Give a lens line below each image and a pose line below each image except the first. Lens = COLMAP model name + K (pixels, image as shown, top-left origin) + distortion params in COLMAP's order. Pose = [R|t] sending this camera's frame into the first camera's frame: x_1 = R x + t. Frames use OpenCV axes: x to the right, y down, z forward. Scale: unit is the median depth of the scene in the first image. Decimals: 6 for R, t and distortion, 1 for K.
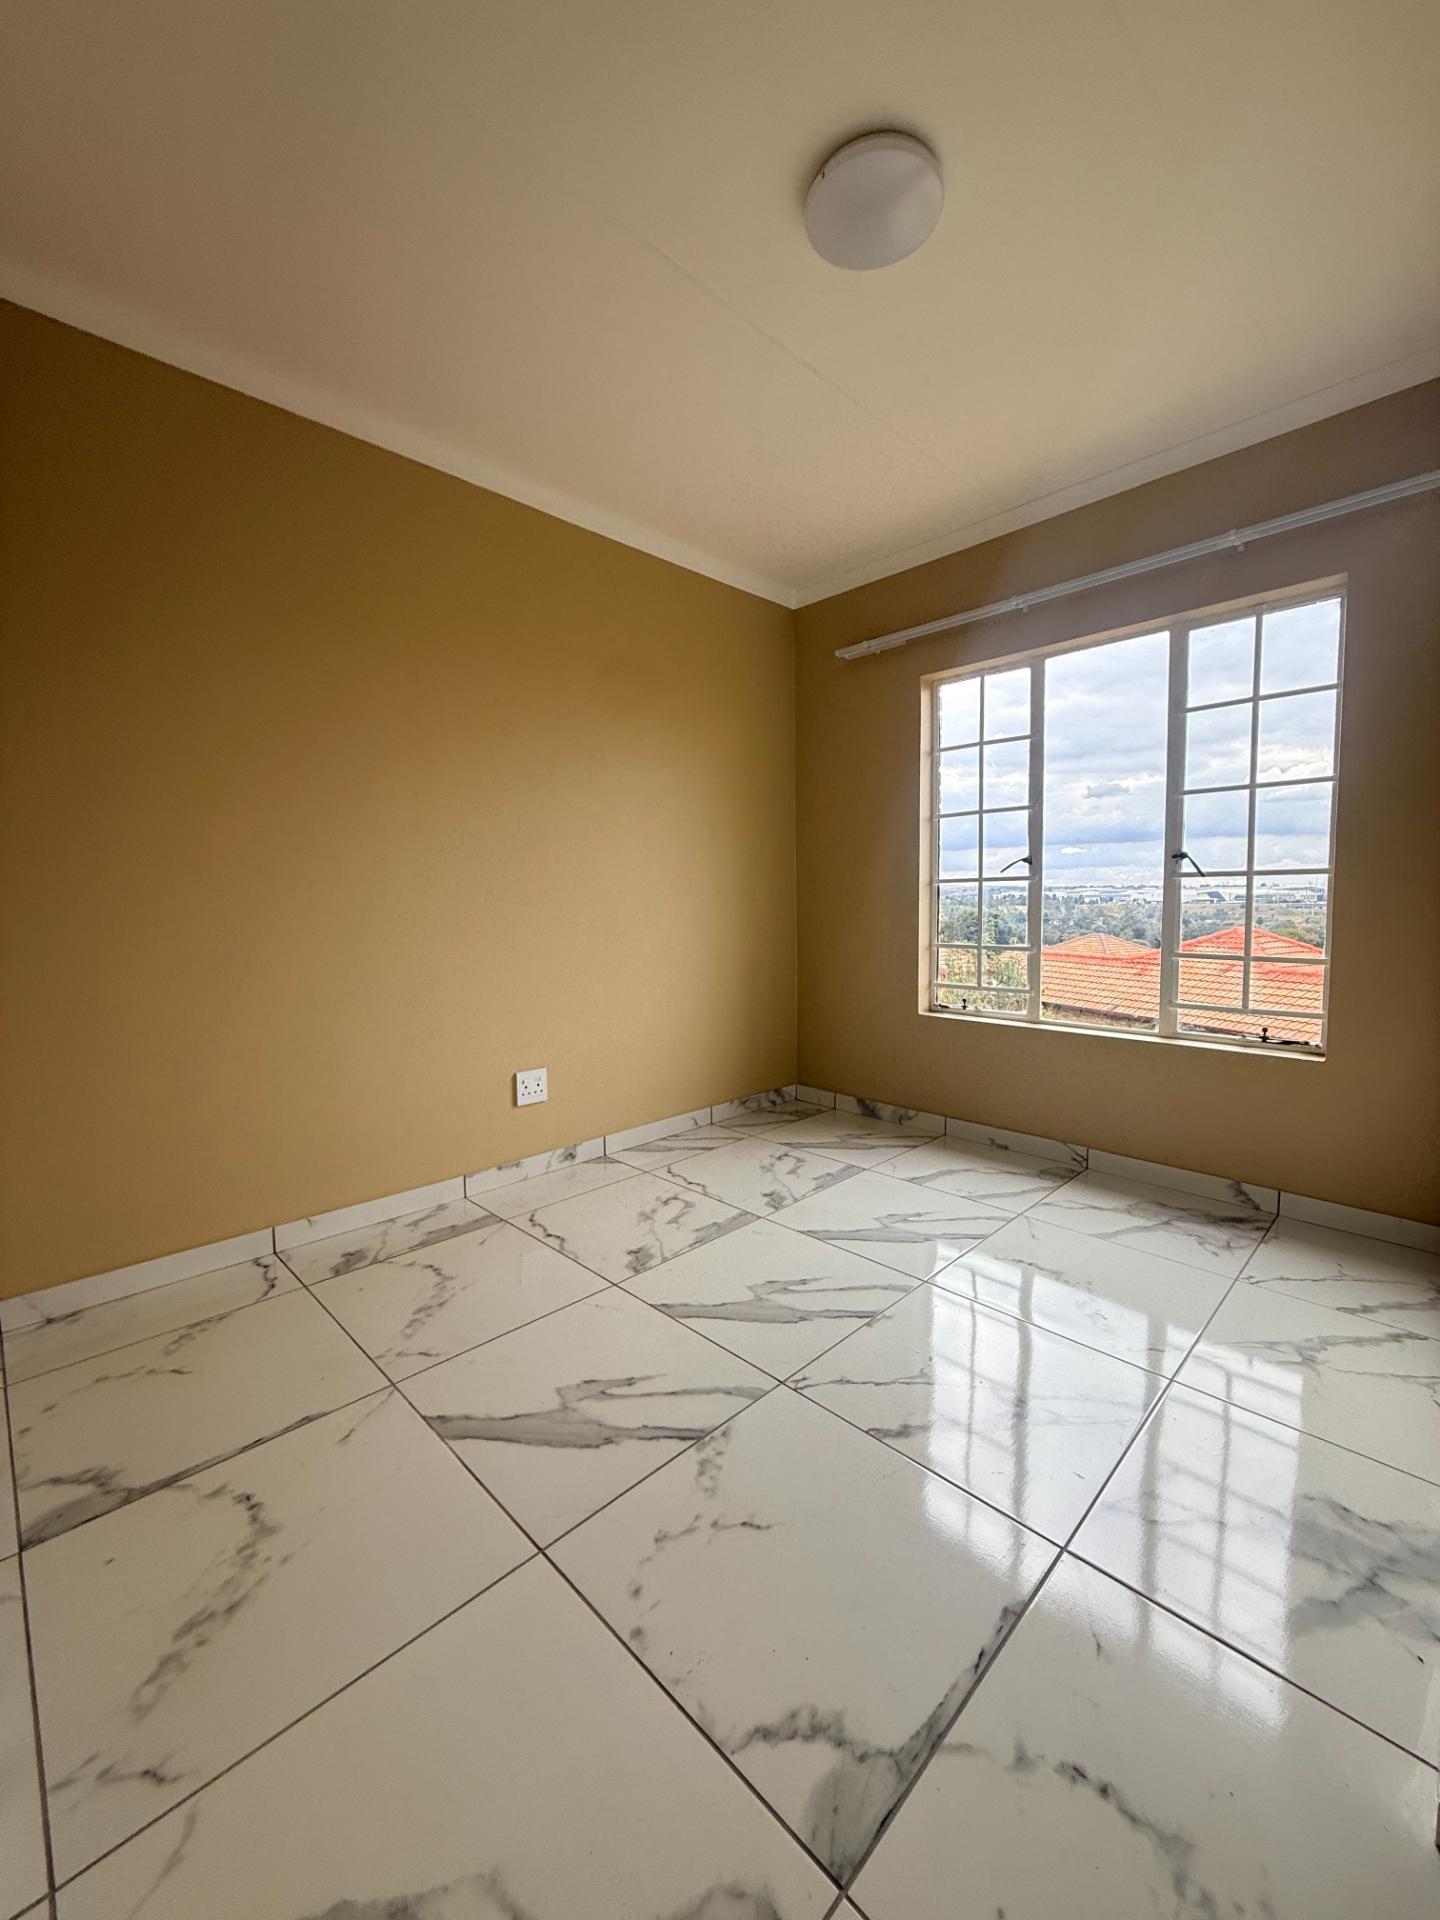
lens RADIAL K [[755.5, 0, 730.4], [0, 755.5, 954.3], [0, 0, 1]] dist [-0.002242, 0.000243]
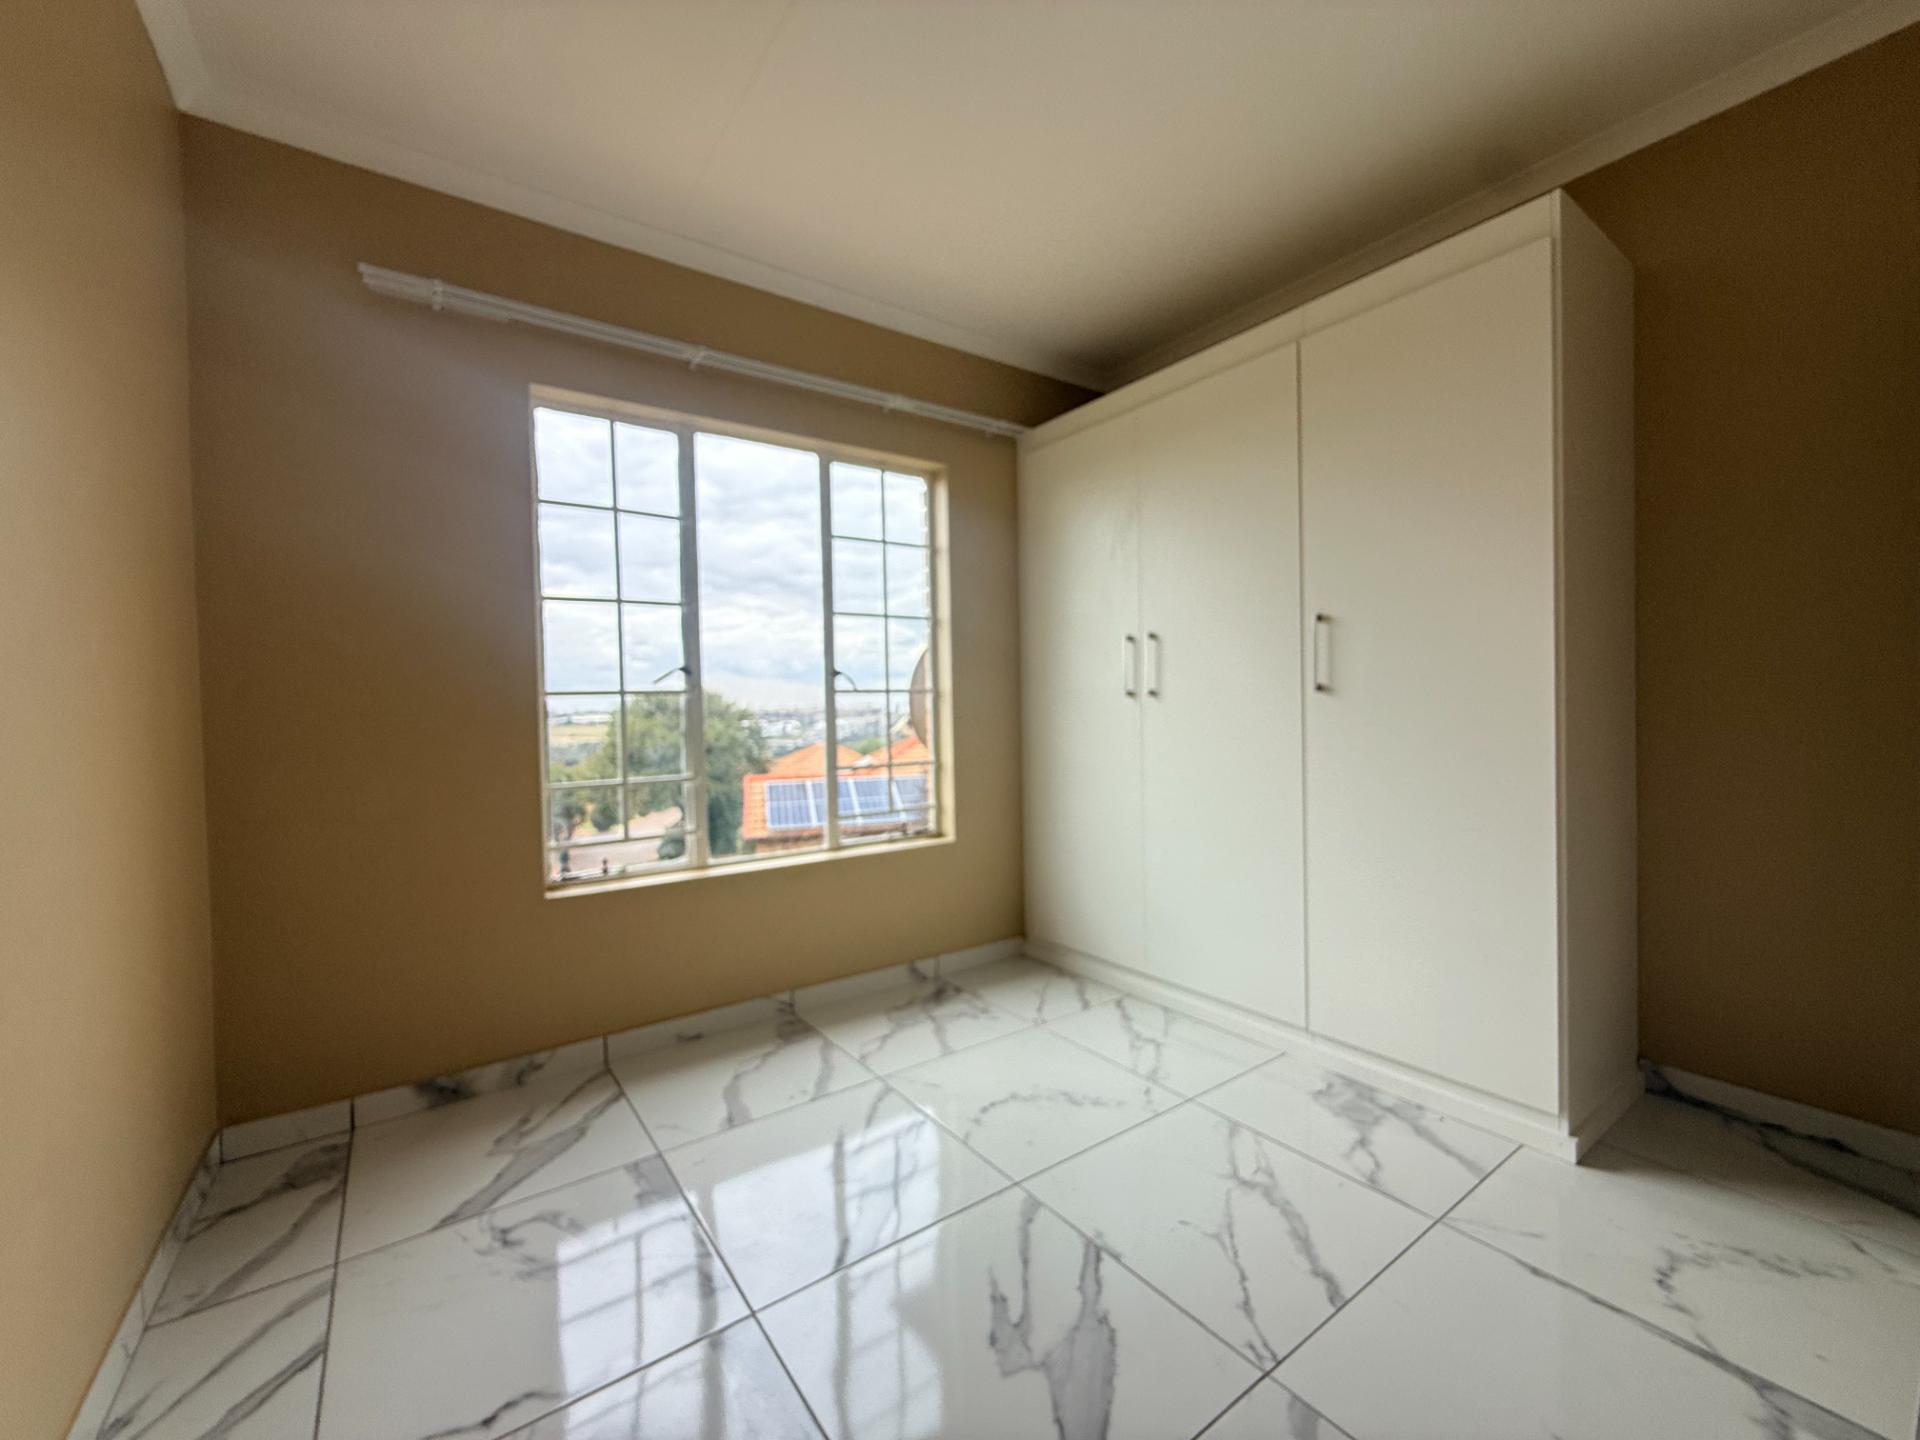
lens RADIAL K [[763.0, 0, 954.0], [0, 763.0, 719.0], [0, 0, 1]] dist [-0.000853, 0.000259]
pose [[0.172919, -0.007939, 0.984904, -0.418222], [0.092394, 0.995689, -0.008196, -0.044407], [-0.980593, 0.092416, 0.172907, 0.671495]]
